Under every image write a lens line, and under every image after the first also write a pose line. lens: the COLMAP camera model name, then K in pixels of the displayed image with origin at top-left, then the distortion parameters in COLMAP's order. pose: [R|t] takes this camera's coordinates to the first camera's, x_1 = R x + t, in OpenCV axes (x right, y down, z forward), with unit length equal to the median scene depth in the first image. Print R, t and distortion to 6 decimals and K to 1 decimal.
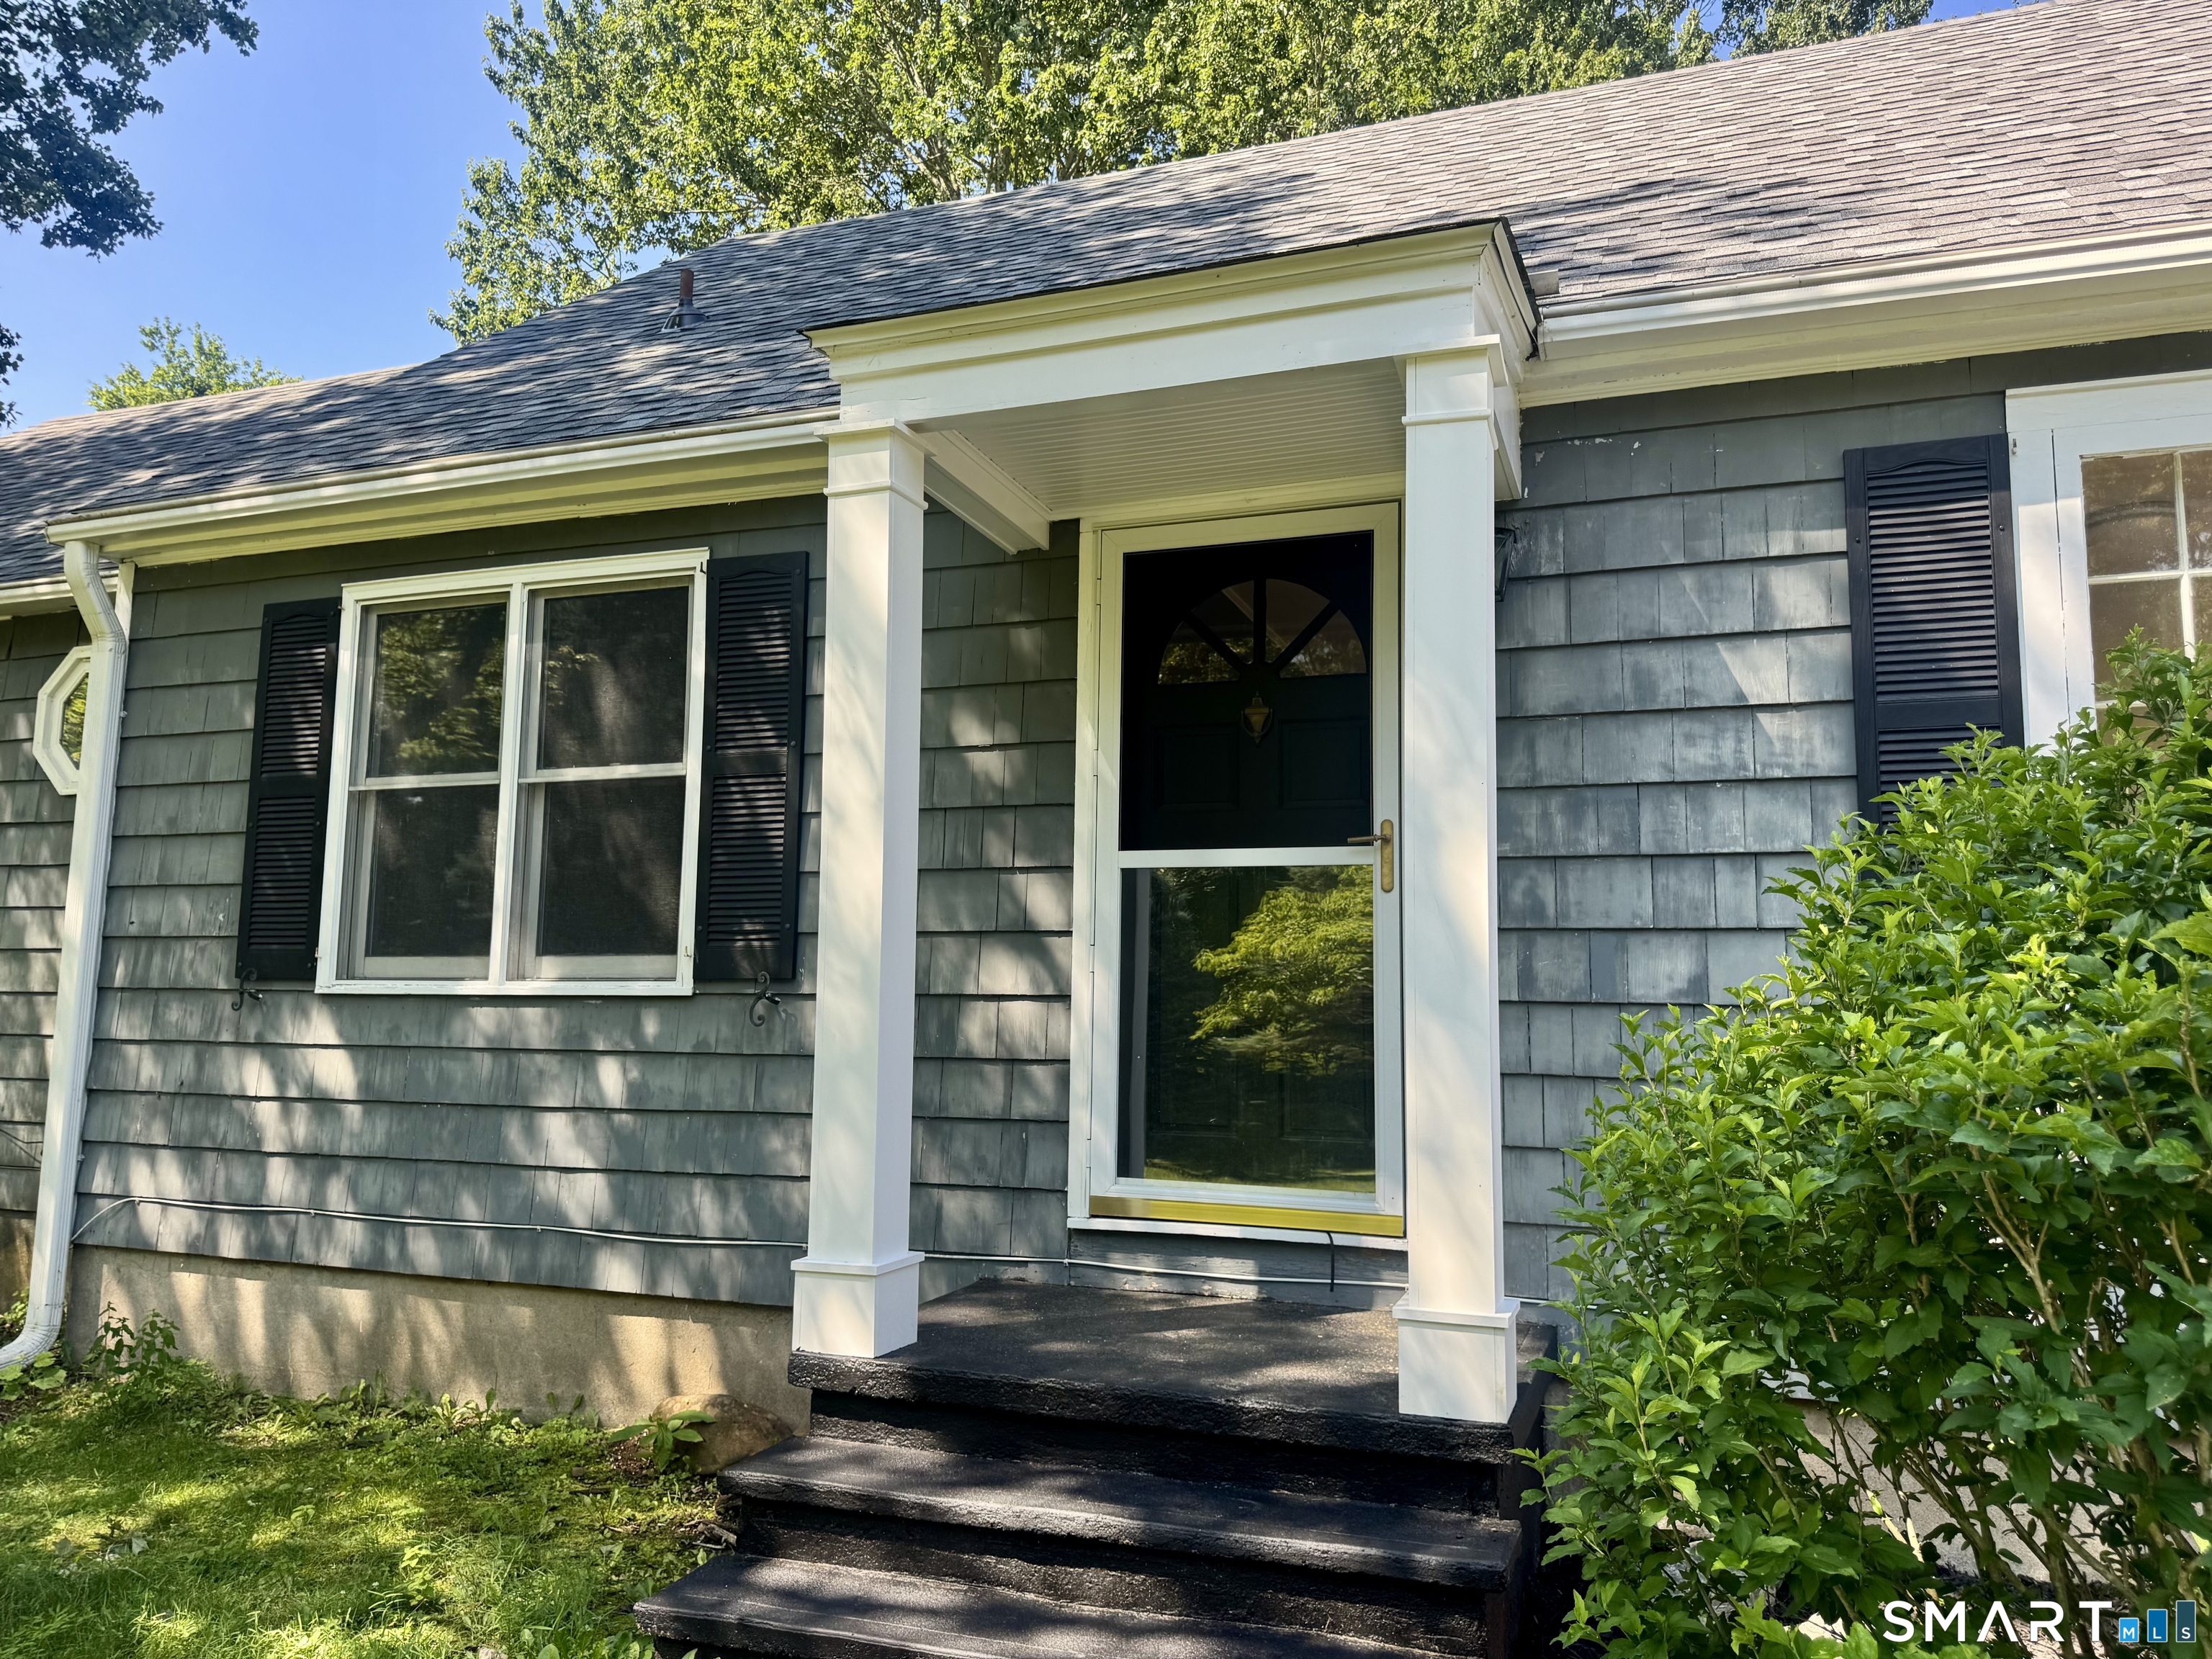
lens RADIAL K [[1606.2, 0, 1106.0], [0, 1606.2, 829.5], [0, 0, 1]] dist [-0.003407, -0.002745]
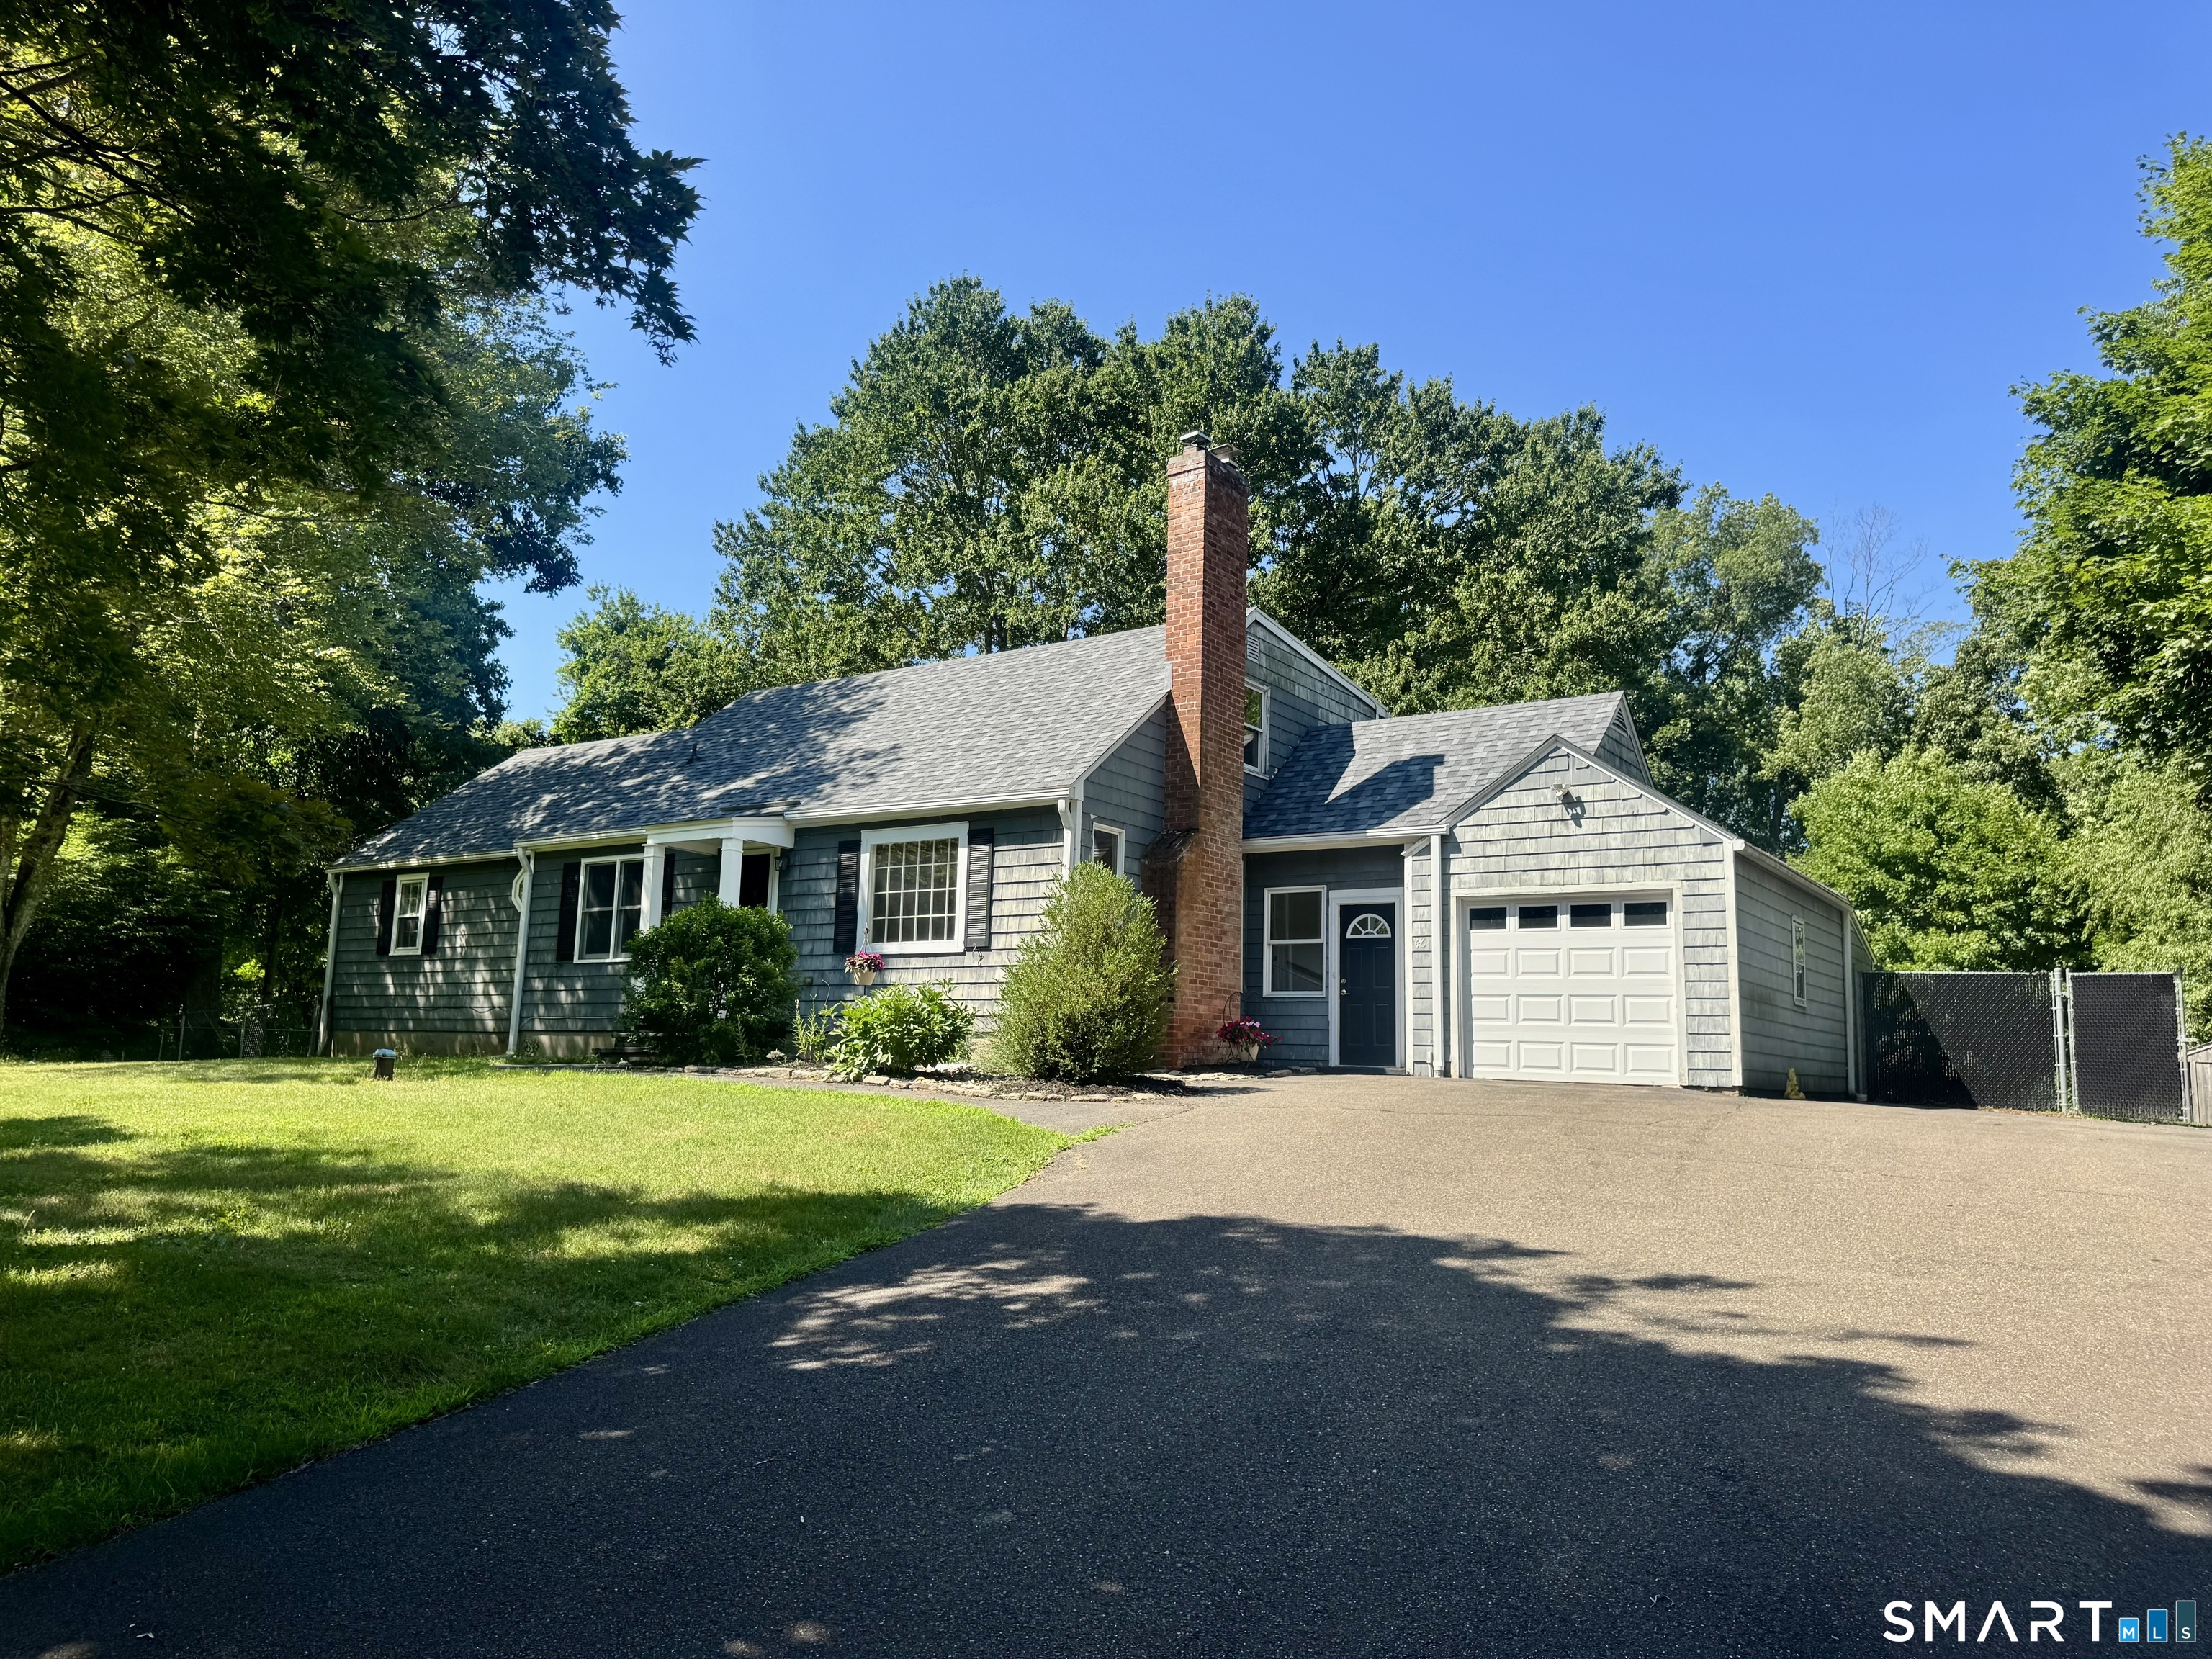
lens RADIAL K [[1548.3, 0, 1106.0], [0, 1548.3, 829.5], [0, 0, 1]] dist [0.143632, -0.261762]
pose [[0.970688, -0.027661, -0.238747, 1.675254], [0.018155, 0.998956, -0.041926, -0.040733], [0.239658, 0.036363, 0.970176, -2.394941]]
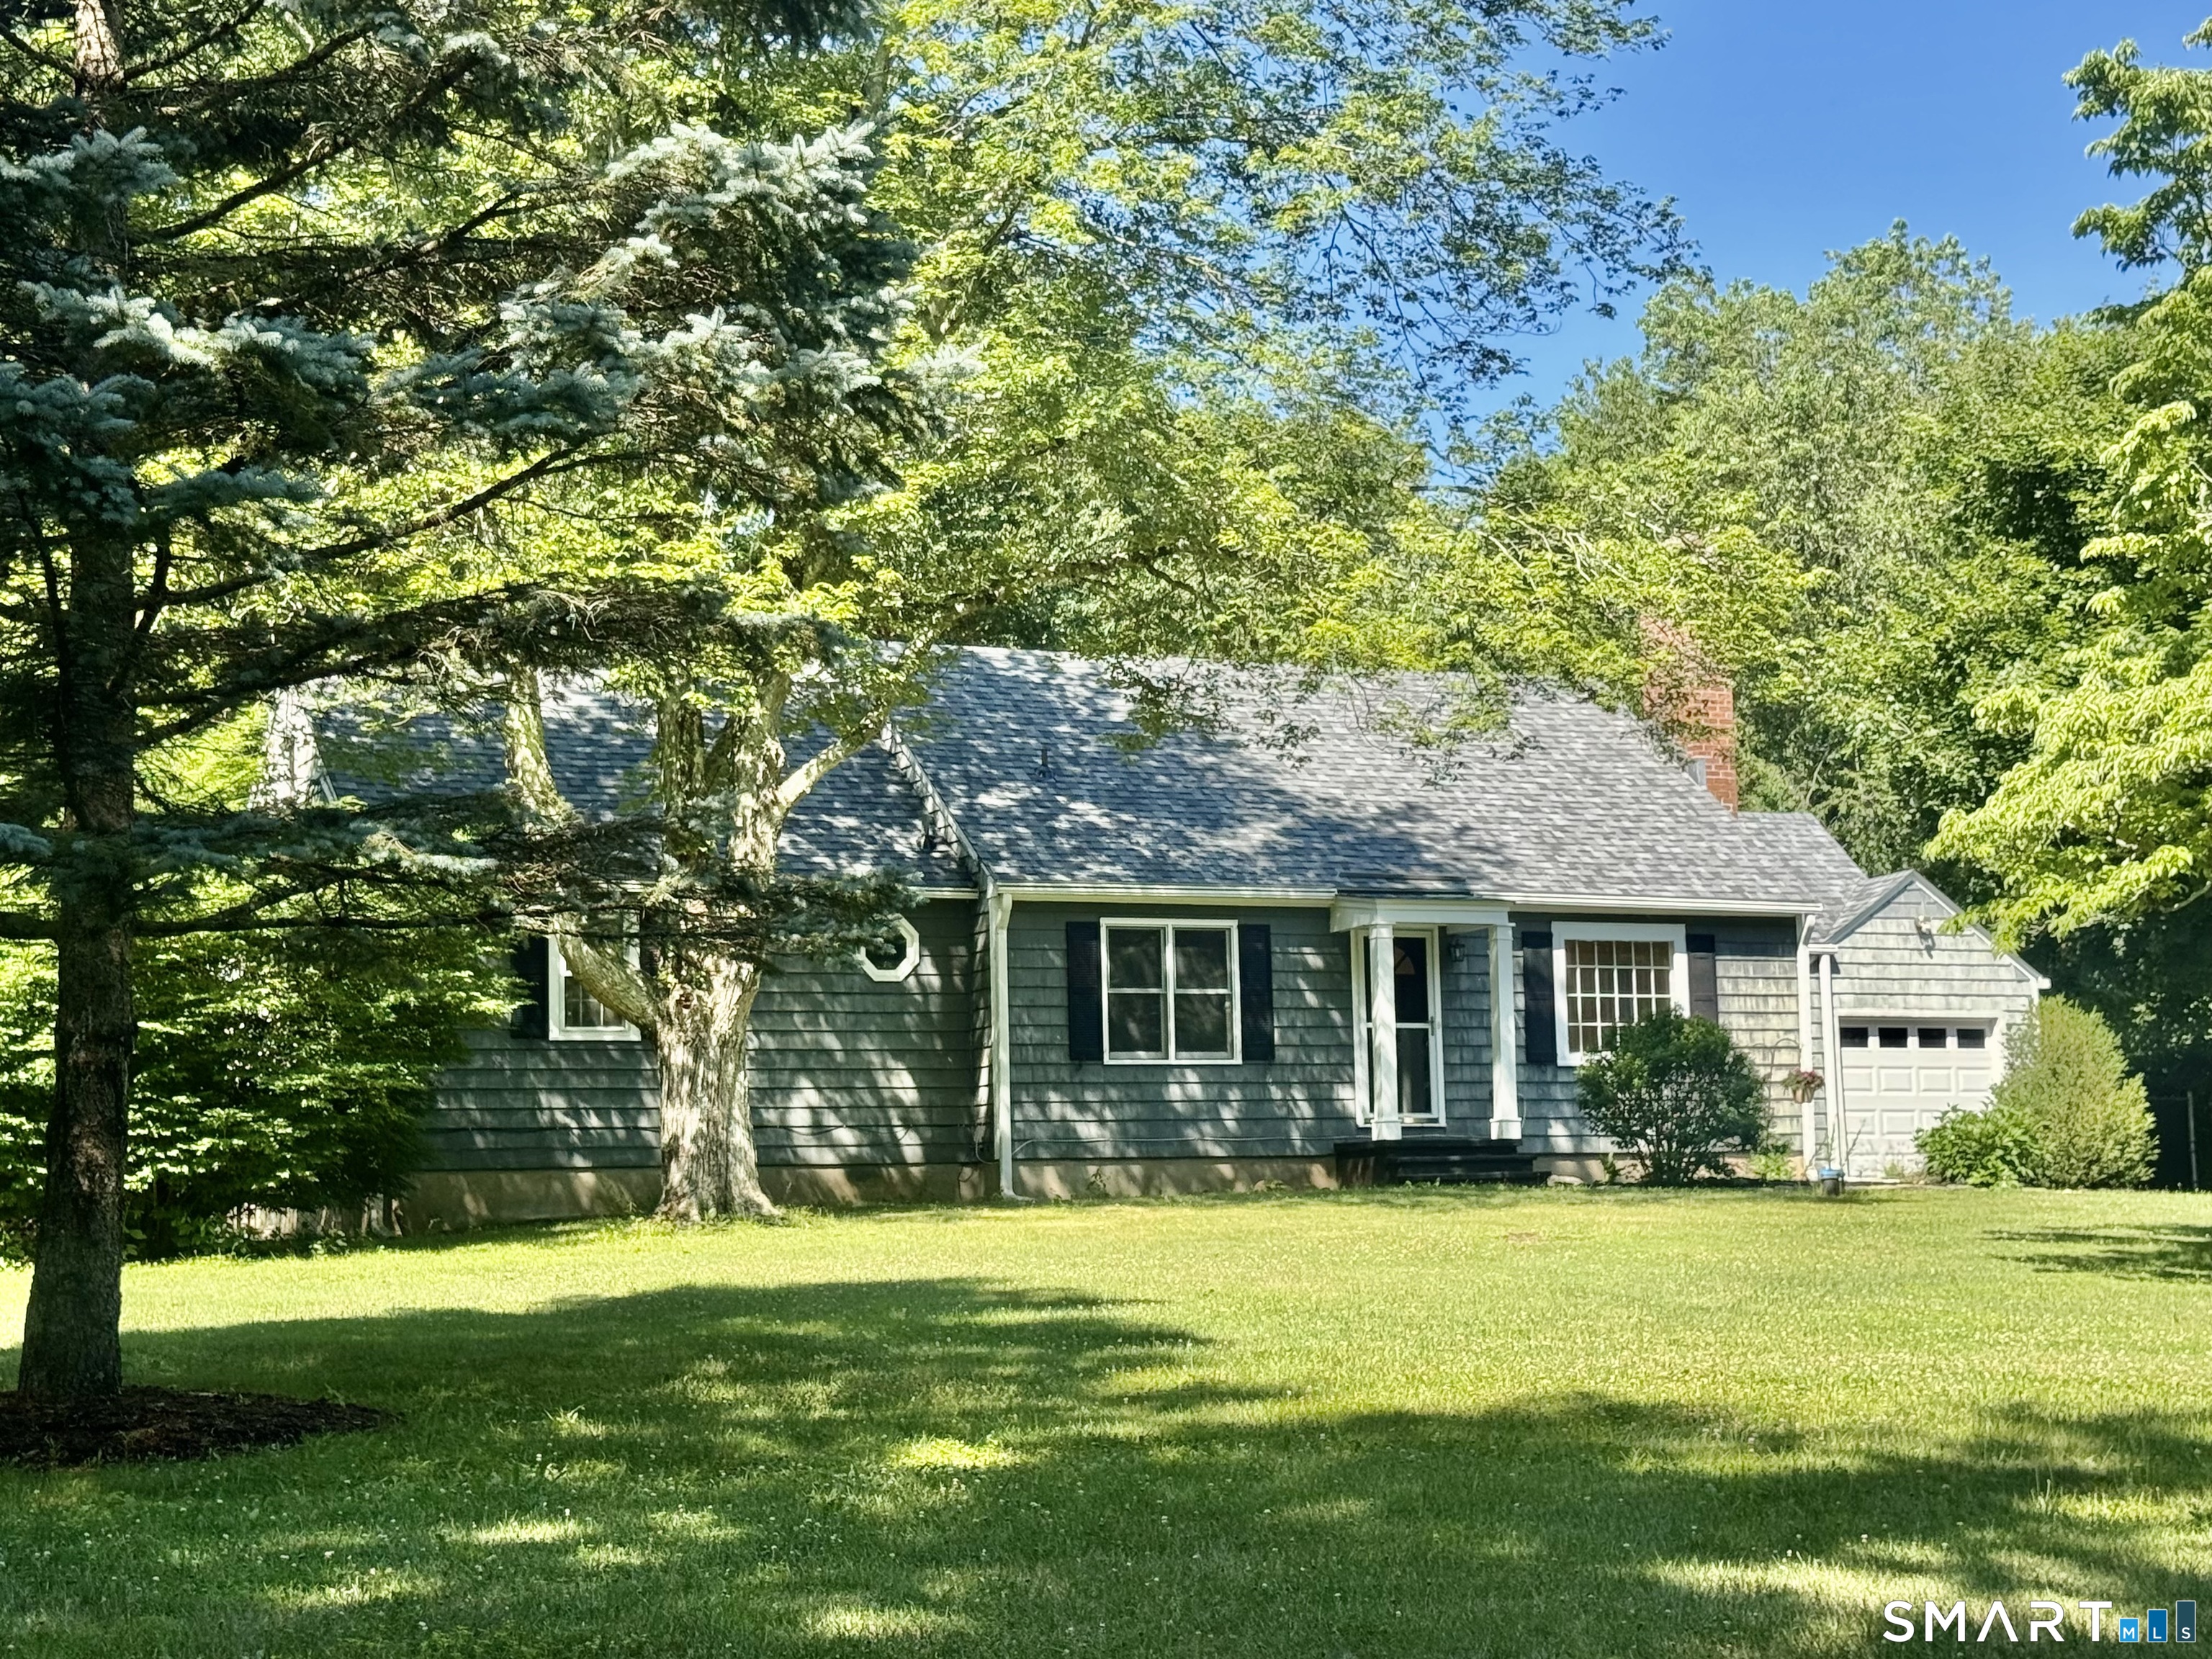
lens RADIAL K [[3560.2, 0, 1106.0], [0, 3560.2, 829.5], [0, 0, 1]] dist [-0.001053, 0.022211]
pose [[0.704726, 0.052838, 0.707510, -4.847118], [-0.049536, 0.998454, -0.025225, -0.151150], [-0.707749, -0.017271, 0.706253, -3.364242]]
